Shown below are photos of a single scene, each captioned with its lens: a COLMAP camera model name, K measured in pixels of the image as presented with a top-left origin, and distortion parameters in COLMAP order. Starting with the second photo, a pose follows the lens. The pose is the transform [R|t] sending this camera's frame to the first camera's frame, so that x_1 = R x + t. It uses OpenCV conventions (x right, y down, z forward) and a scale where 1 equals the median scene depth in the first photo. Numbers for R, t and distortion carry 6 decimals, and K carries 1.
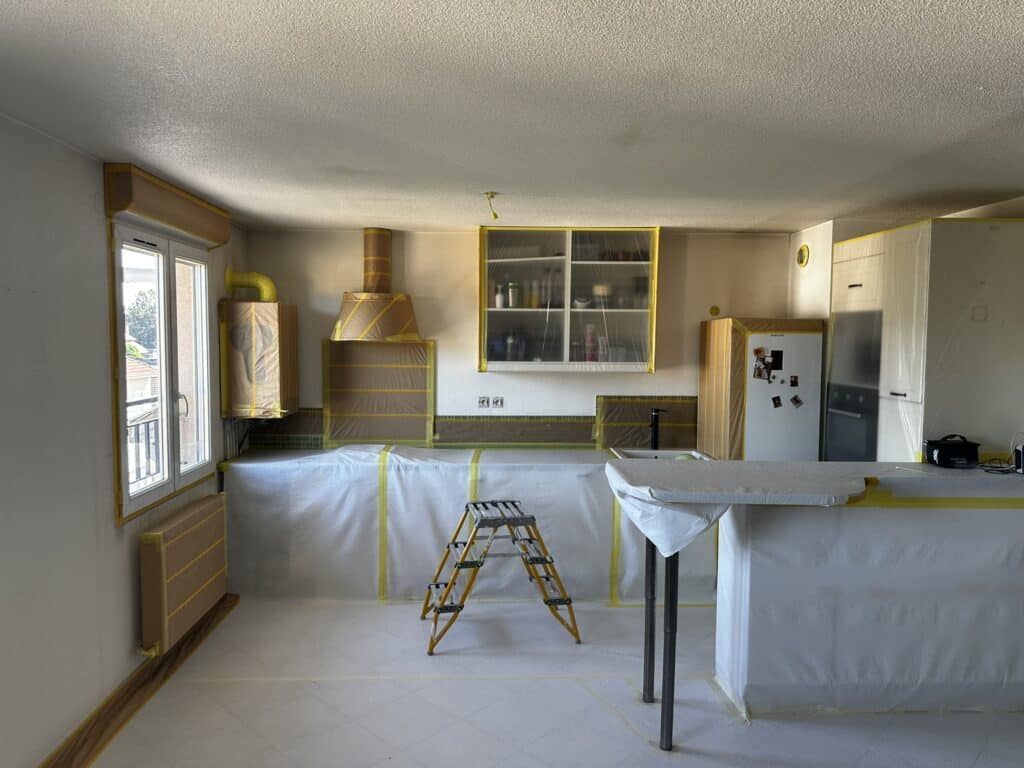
lens RADIAL K [[721.5, 0, 512.0], [0, 721.5, 384.0], [0, 0, 1]] dist [0.120953, -0.176841]
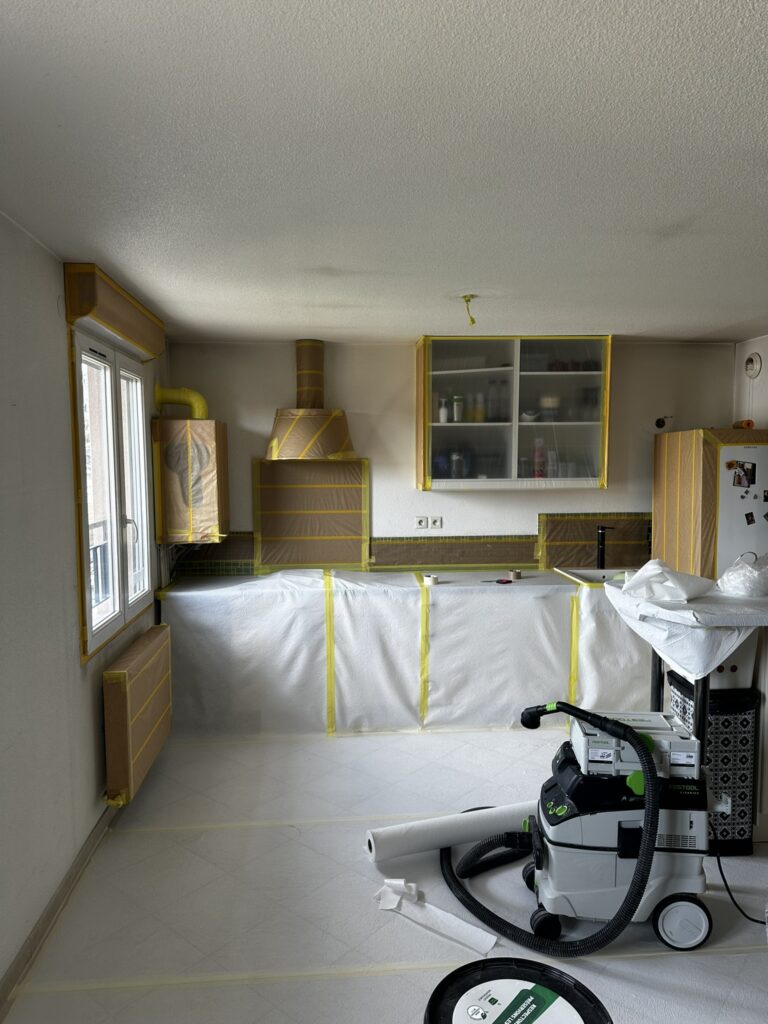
lens RADIAL K [[721.5, 0, 384.0], [0, 721.5, 512.0], [0, 0, 1]] dist [0.120953, -0.176841]
pose [[0.999027, -0.017171, 0.040617, -0.136749], [0.016795, 0.999813, 0.009583, 0.001448], [-0.040774, -0.008892, 0.999129, 0.054773]]
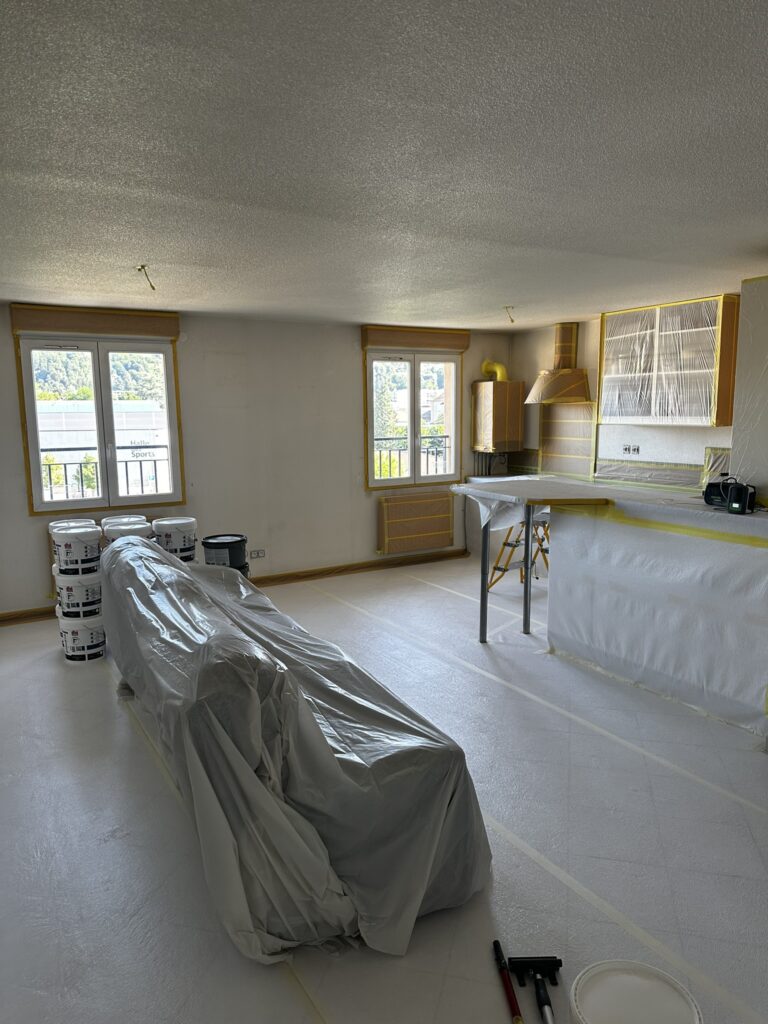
lens RADIAL K [[721.5, 0, 384.0], [0, 721.5, 512.0], [0, 0, 1]] dist [0.120953, -0.176841]
pose [[0.487089, 0.111088, -0.866258, 0.953270], [-0.039573, 0.993666, 0.105175, 0.017322], [0.872455, -0.016950, 0.488400, -0.008088]]
